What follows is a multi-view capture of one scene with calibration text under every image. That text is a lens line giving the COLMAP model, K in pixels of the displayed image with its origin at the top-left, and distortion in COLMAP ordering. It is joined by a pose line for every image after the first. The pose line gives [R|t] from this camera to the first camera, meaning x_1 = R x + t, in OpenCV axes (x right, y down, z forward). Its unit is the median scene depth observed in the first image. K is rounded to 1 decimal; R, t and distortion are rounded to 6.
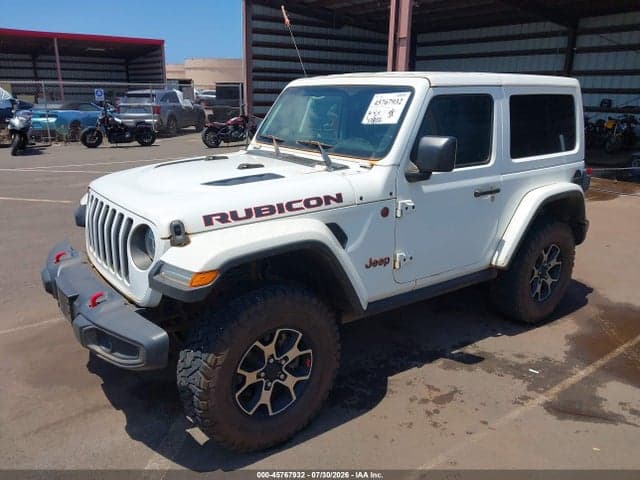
lens RADIAL K [[506.6, 0, 315.8], [0, 506.6, 240.4], [0, 0, 1]] dist [0.096055, -0.115817]
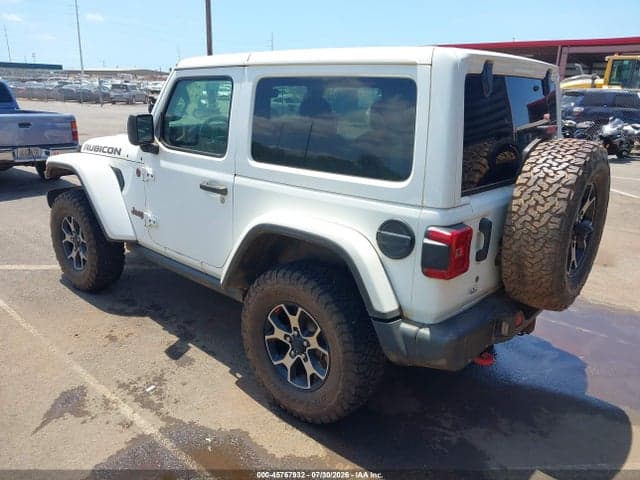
lens RADIAL K [[490.0, 0, 311.7], [0, 490.0, 251.5], [0, 0, 1]] dist [0.087850, -0.100133]
pose [[0.186005, 0.285717, -0.940089, 1.436326], [-0.309358, 0.925155, 0.219969, -0.280894], [0.932577, 0.249909, 0.260472, 1.162437]]
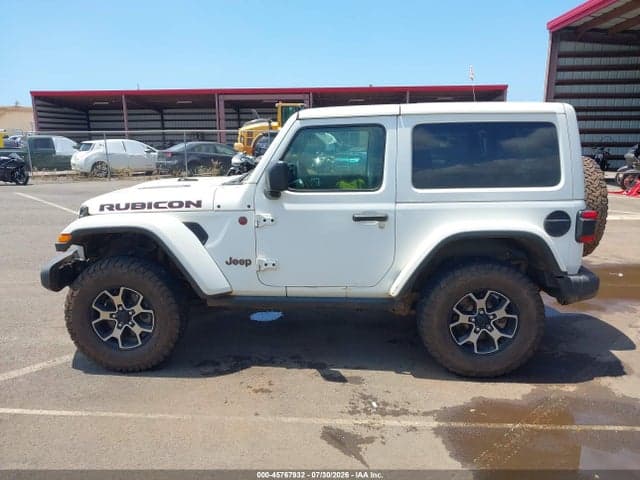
lens RADIAL K [[490.0, 0, 311.7], [0, 490.0, 251.5], [0, 0, 1]] dist [0.087850, -0.100133]
pose [[0.758617, 0.118395, -0.640690, 1.058949], [-0.165538, 0.986107, -0.013783, 0.006339], [0.630157, 0.116514, 0.767676, 0.216626]]
